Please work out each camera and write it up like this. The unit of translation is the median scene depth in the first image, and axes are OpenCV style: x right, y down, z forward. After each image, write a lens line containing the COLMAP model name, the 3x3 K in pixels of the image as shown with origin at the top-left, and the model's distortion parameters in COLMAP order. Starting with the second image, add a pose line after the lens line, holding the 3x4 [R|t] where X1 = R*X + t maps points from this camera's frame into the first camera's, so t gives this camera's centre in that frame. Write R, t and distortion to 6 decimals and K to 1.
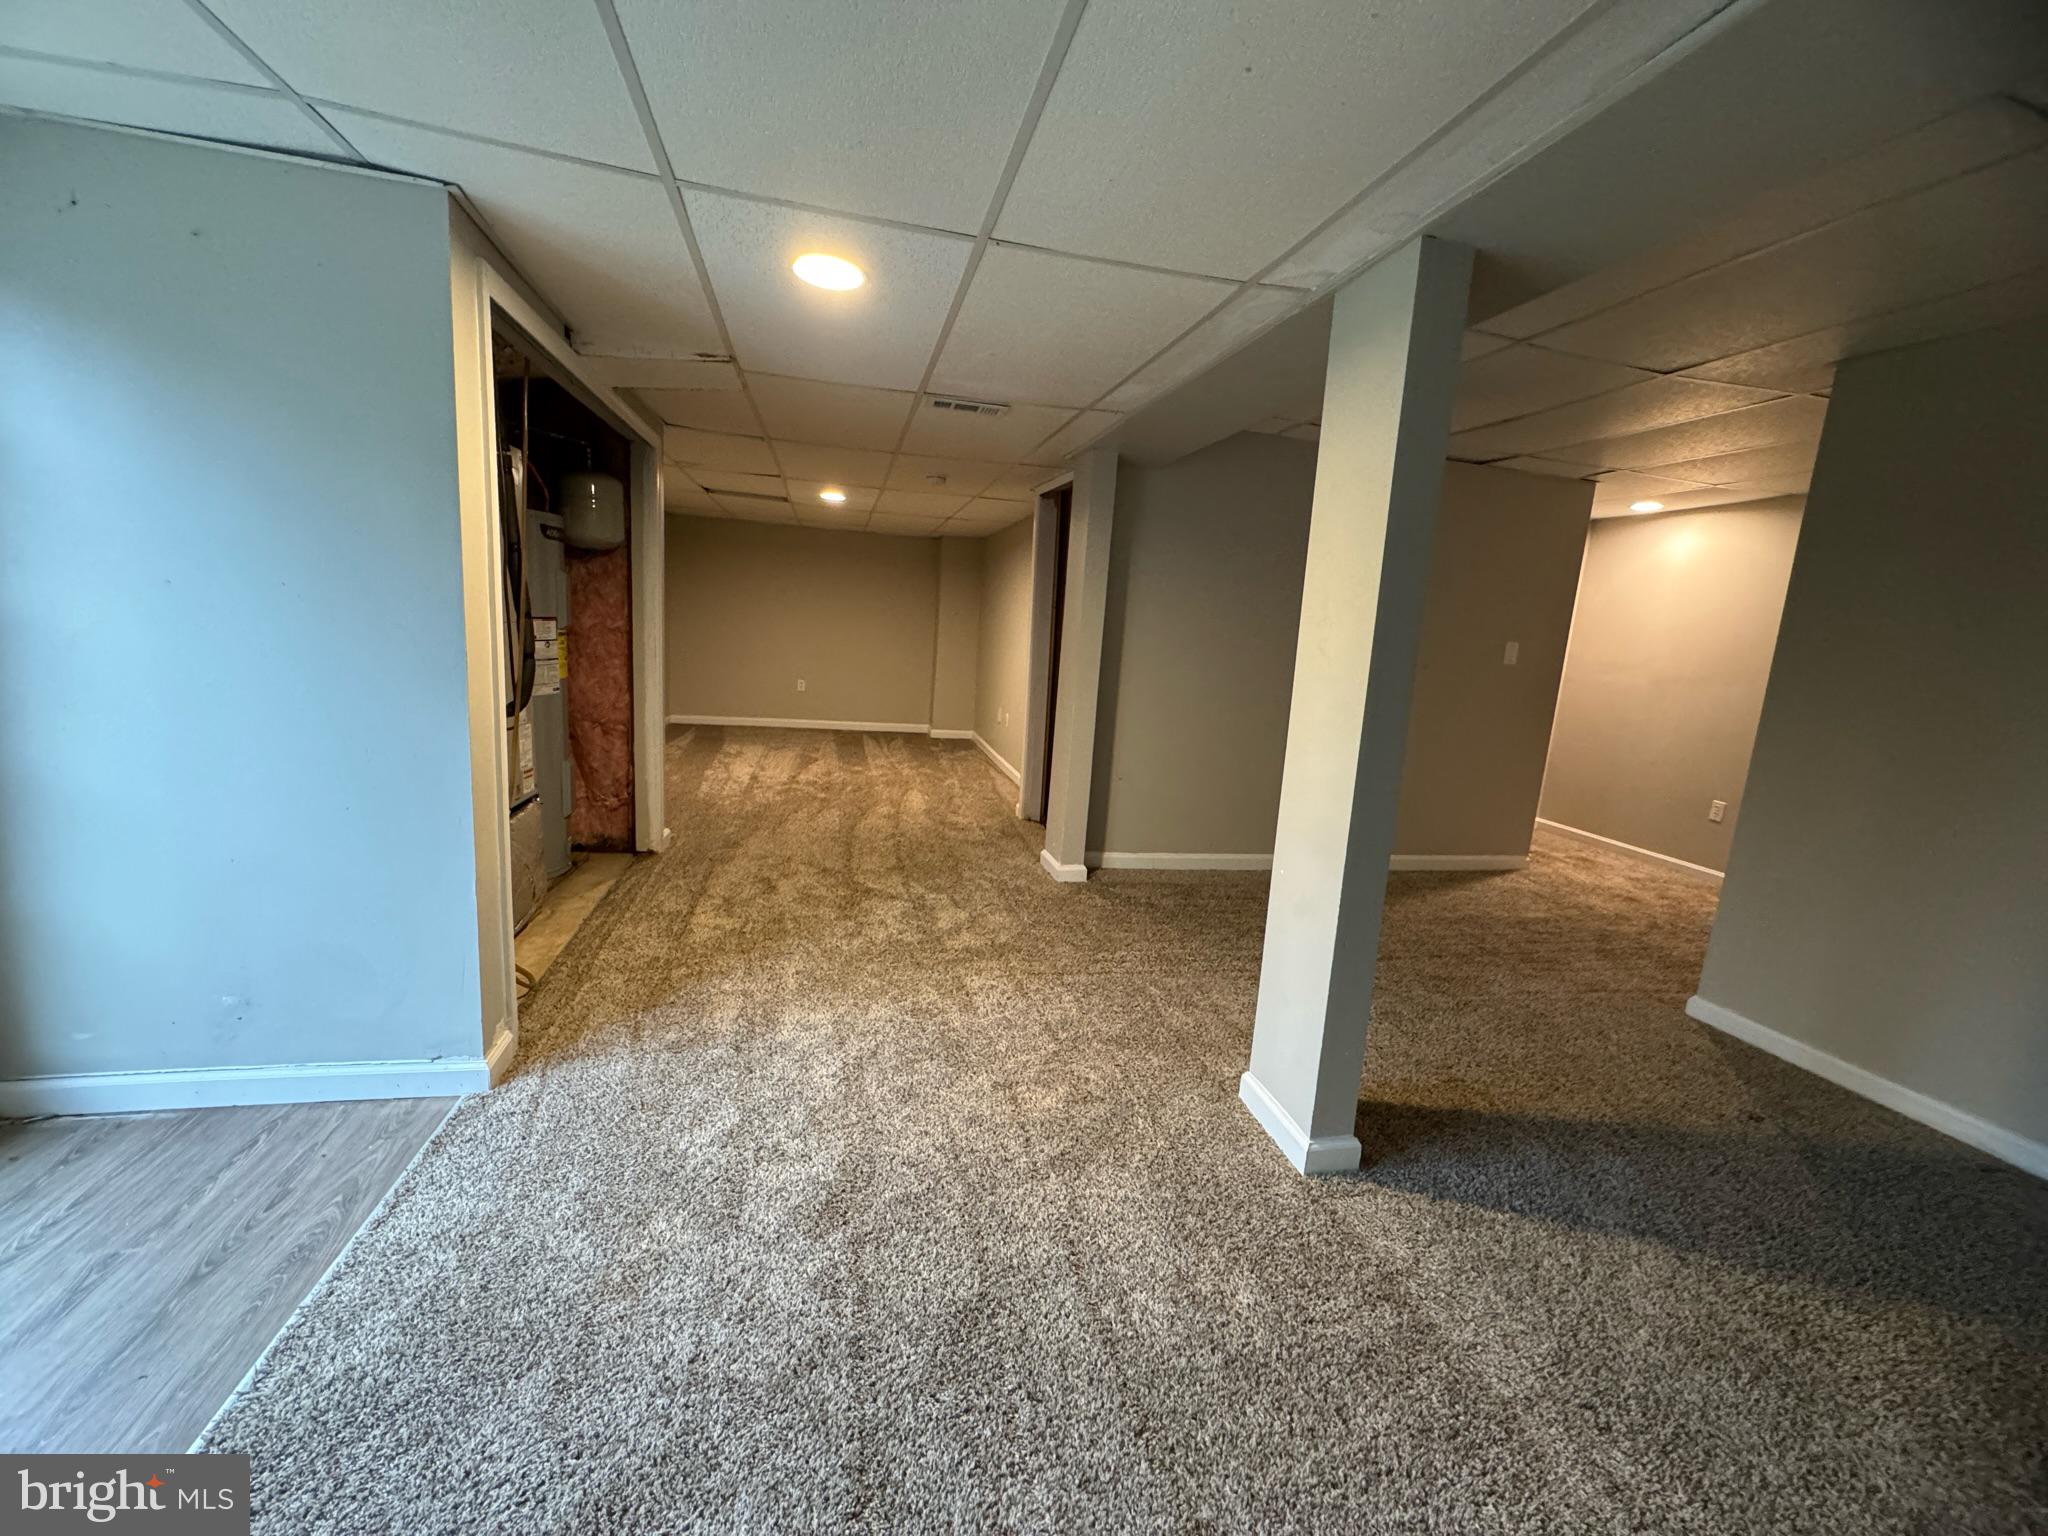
lens RADIAL K [[815.1, 0, 1024.8], [0, 815.1, 764.0], [0, 0, 1]] dist [-0.002710, -0.000315]
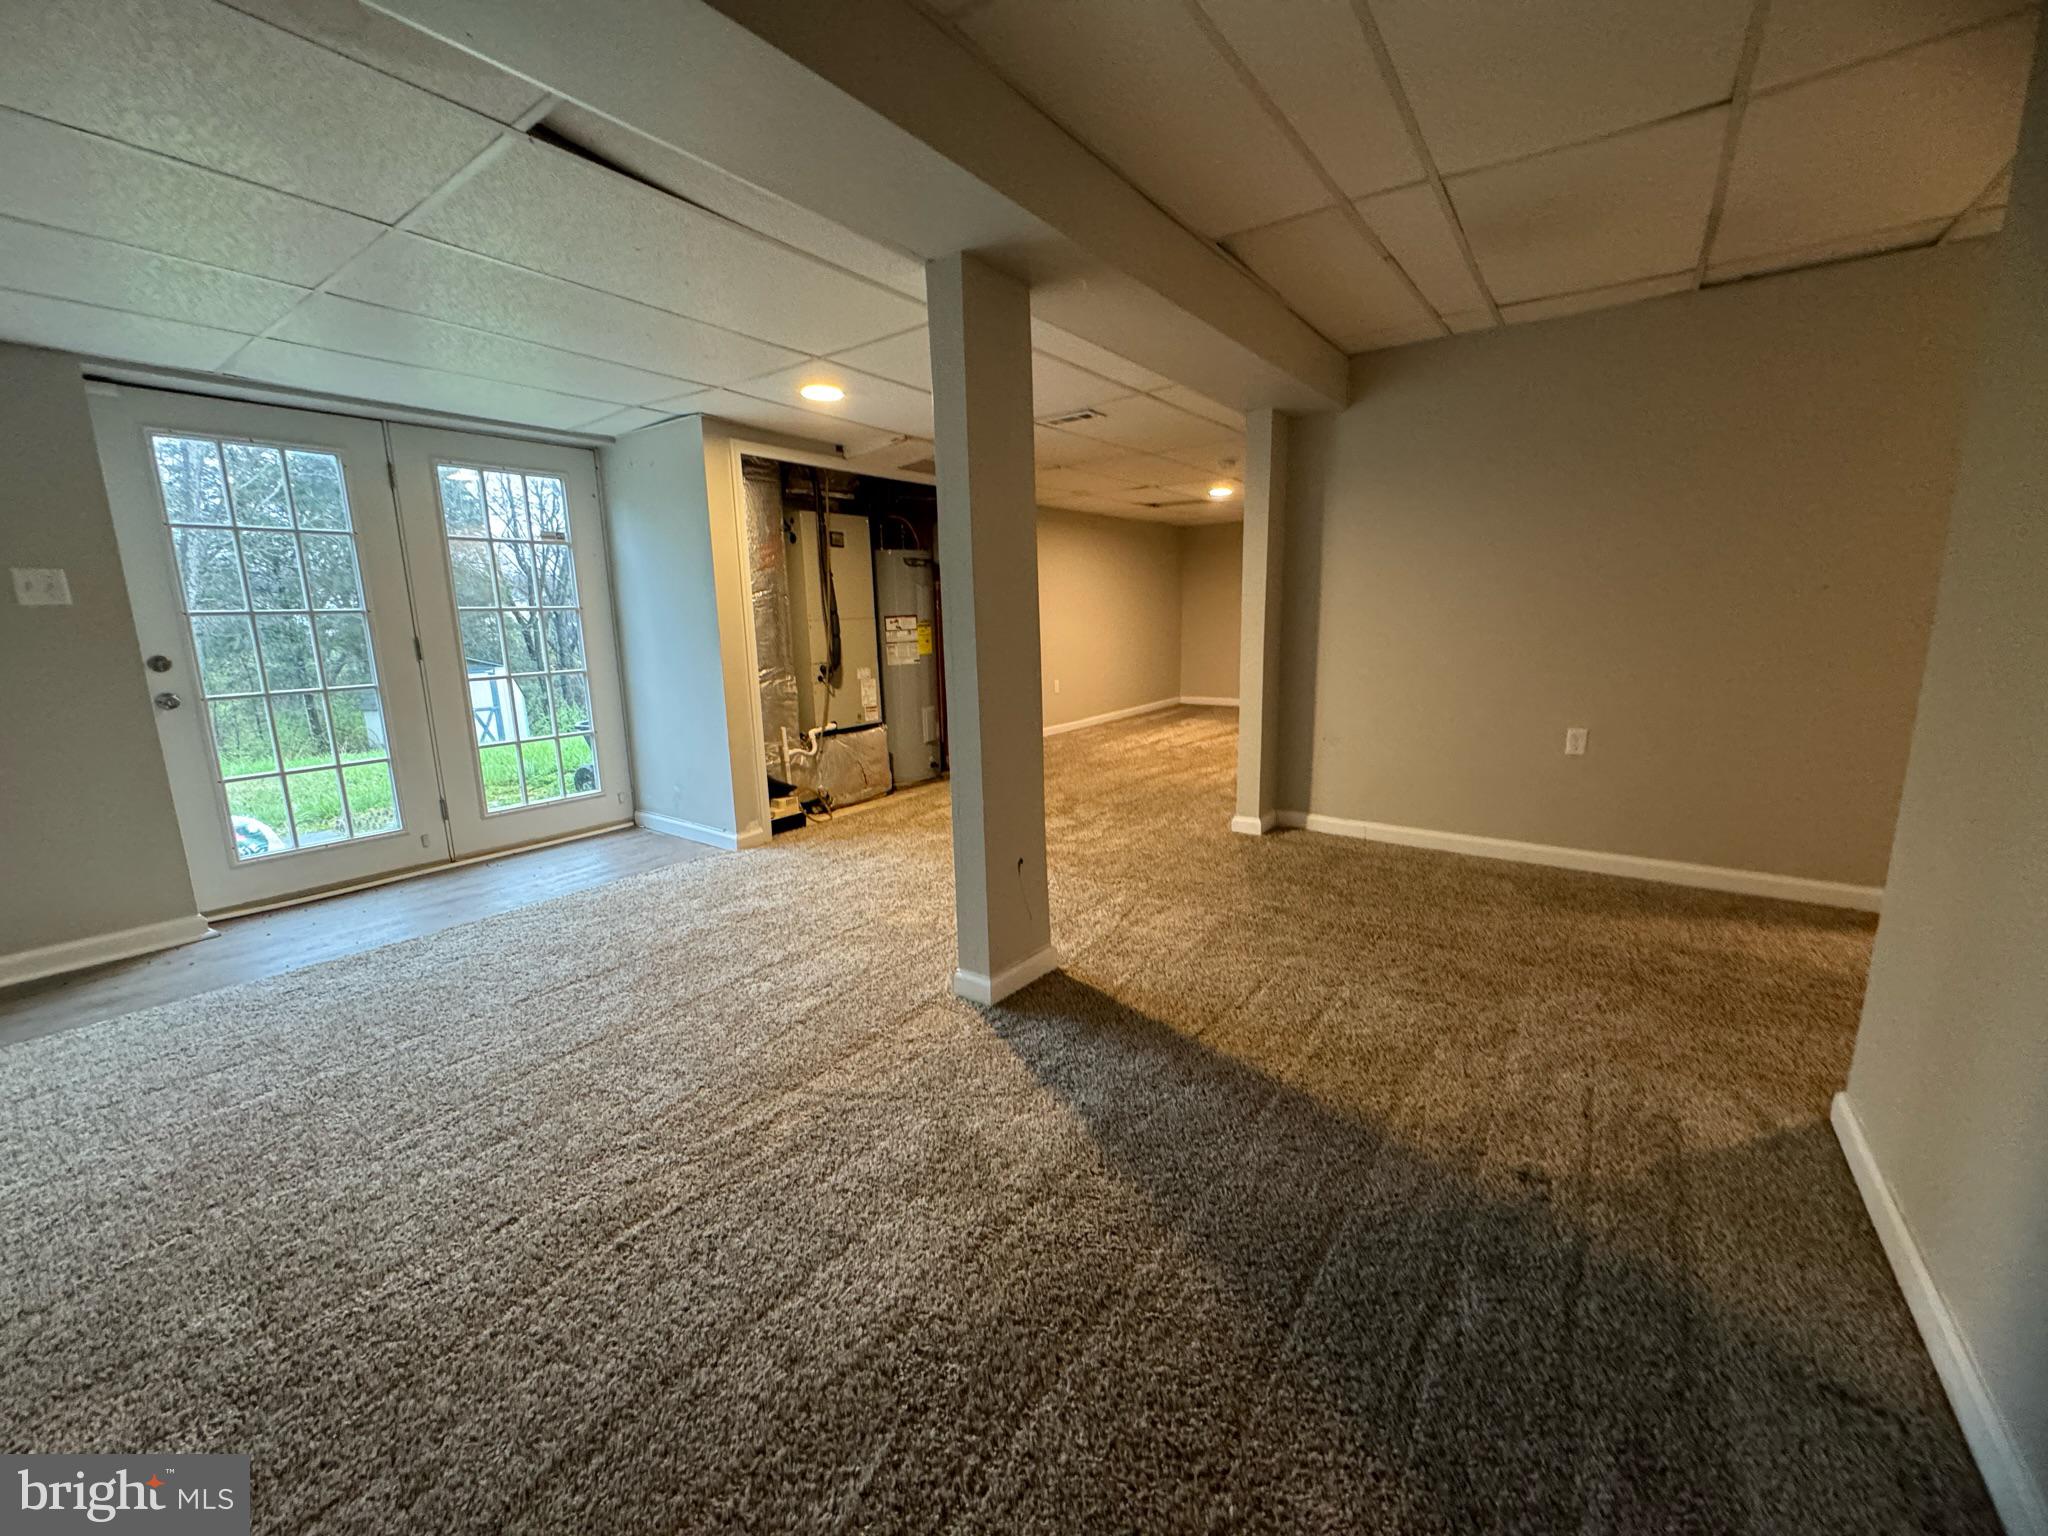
lens RADIAL K [[815.1, 0, 1024.6], [0, 815.1, 766.5], [0, 0, 1]] dist [-0.002710, -0.000315]
pose [[0.652640, 0.059286, -0.755345, 1.231295], [-0.060147, 0.997842, 0.026351, 0.093867], [0.755277, 0.028234, 0.654798, 0.204662]]
